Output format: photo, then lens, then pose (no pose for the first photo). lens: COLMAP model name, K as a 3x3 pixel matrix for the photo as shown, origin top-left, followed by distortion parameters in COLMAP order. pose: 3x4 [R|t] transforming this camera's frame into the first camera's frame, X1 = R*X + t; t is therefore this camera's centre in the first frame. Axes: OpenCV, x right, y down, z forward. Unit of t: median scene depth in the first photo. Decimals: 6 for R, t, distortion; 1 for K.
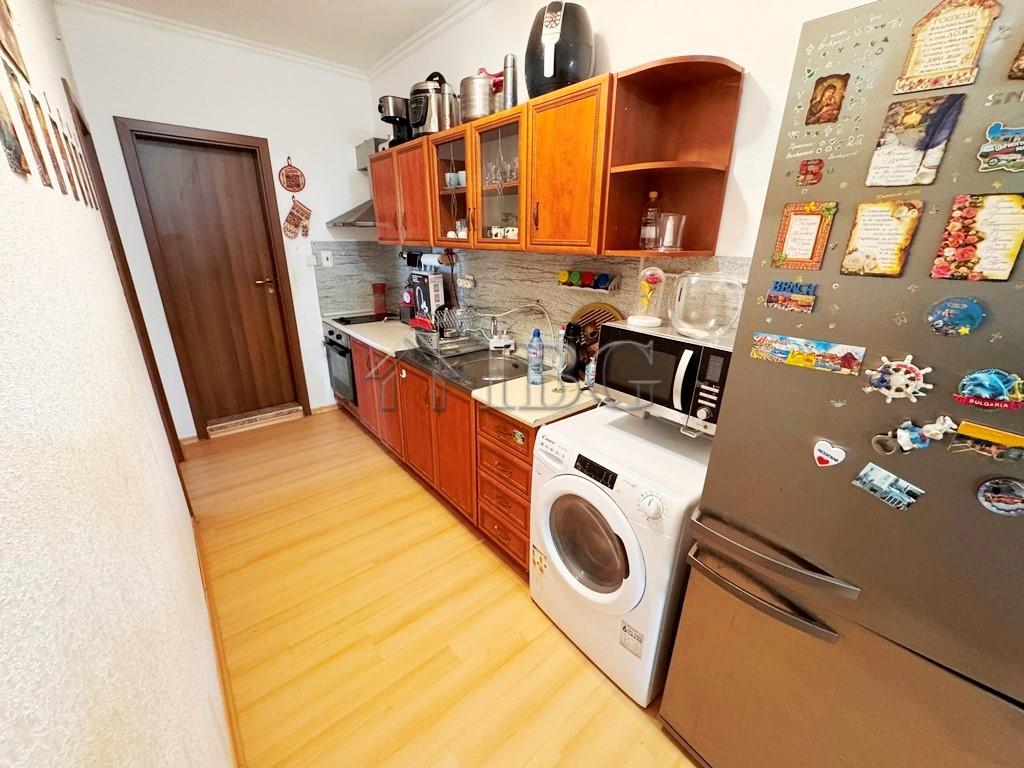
lens RADIAL K [[405.1, 0, 512.9], [0, 405.1, 384.7], [0, 0, 1]] dist [-0.006102, 0.000263]
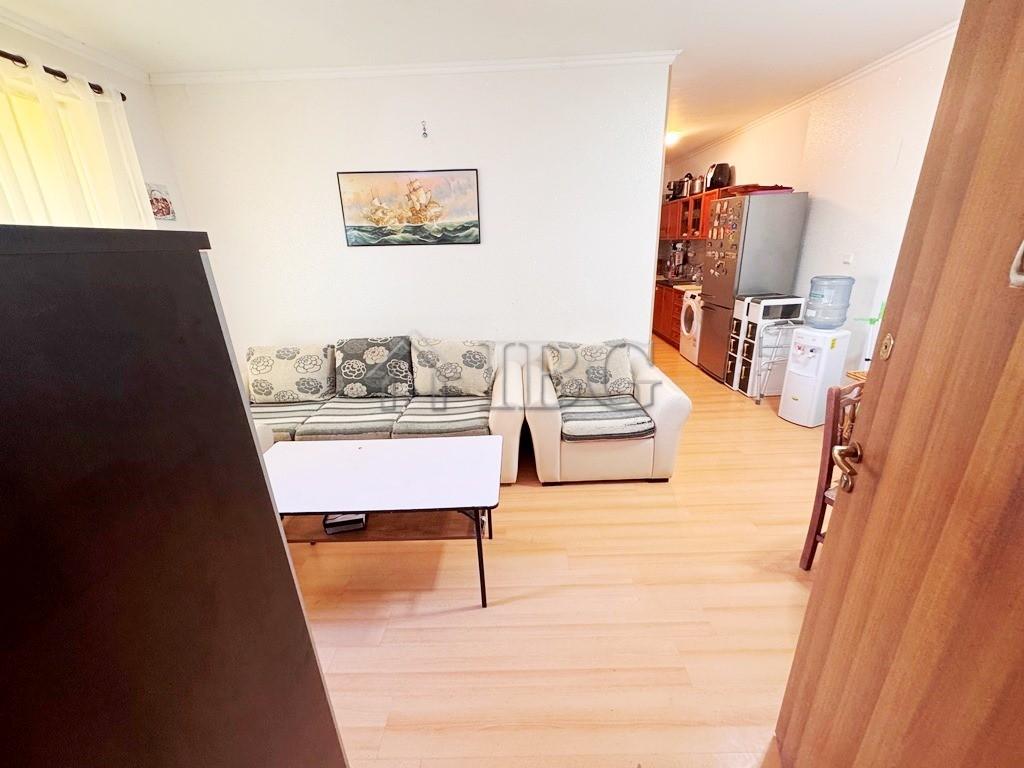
lens RADIAL K [[405.1, 0, 512.9], [0, 405.1, 384.7], [0, 0, 1]] dist [-0.006102, 0.000263]
pose [[0.757534, 0.167998, -0.630808, 0.827816], [-0.166405, 0.984091, 0.062249, 0.609924], [0.631230, 0.057814, 0.773438, -1.678339]]
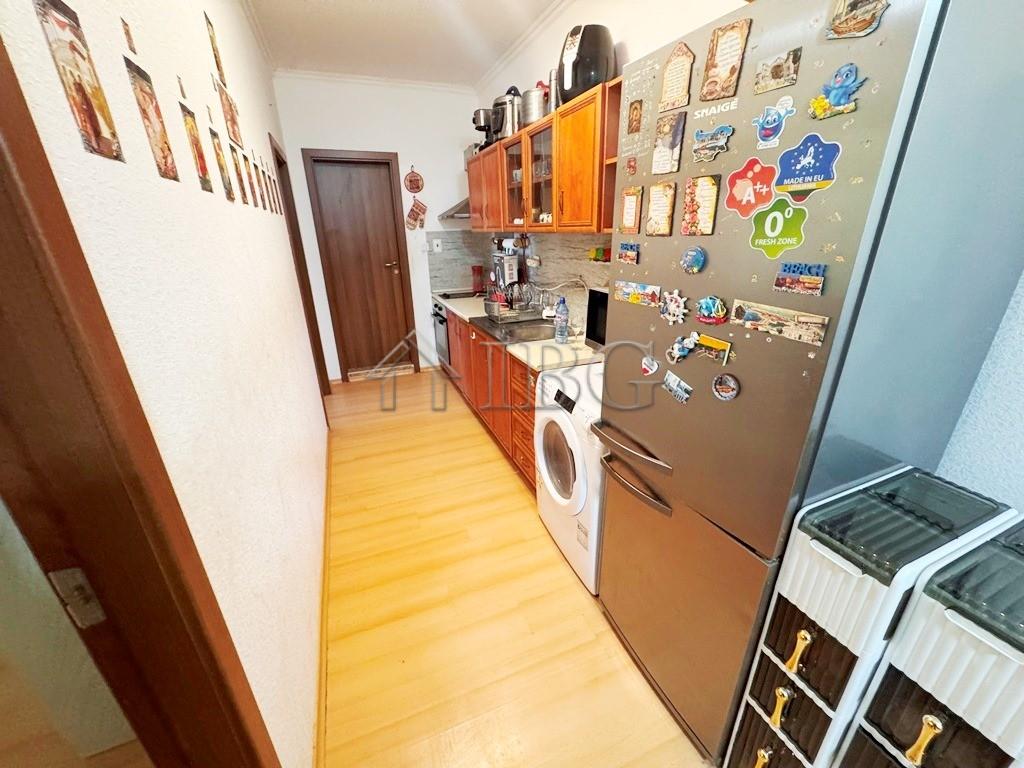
lens RADIAL K [[405.1, 0, 512.9], [0, 405.1, 384.7], [0, 0, 1]] dist [-0.006102, 0.000263]
pose [[0.948248, 0.081323, -0.306939, 0.250717], [-0.073502, 0.996609, 0.036977, 0.071603], [0.308905, -0.012503, 0.951011, -0.159986]]
